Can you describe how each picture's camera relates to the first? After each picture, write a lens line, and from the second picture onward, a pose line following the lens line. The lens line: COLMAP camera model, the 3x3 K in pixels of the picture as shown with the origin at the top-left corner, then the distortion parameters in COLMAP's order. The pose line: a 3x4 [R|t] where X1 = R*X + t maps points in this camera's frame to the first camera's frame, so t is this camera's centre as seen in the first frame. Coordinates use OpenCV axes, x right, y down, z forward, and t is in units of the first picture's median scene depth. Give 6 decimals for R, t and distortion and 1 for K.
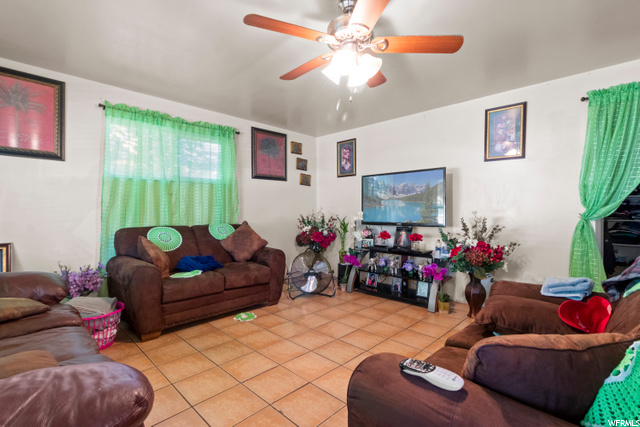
lens RADIAL K [[298.8, 0, 320.1], [0, 298.8, 211.5], [0, 0, 1]] dist [0.002666, 0.000161]
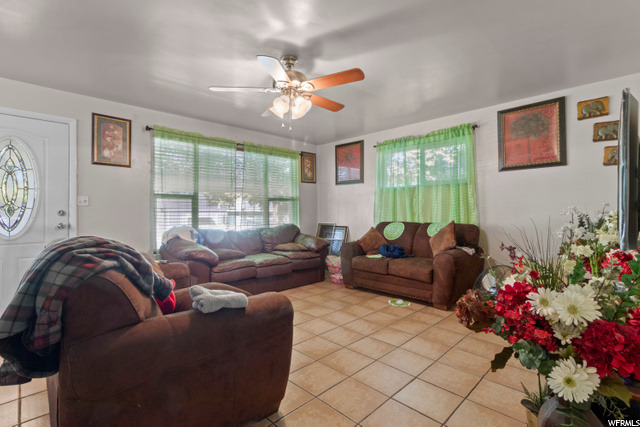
lens RADIAL K [[298.8, 0, 319.6], [0, 298.8, 212.6], [0, 0, 1]] dist [0.002666, 0.000161]
pose [[-0.018575, -0.002821, -0.999823, 0.949745], [-0.004718, 0.999985, -0.002733, 0.014703], [0.999816, 0.004667, -0.018588, 0.765638]]
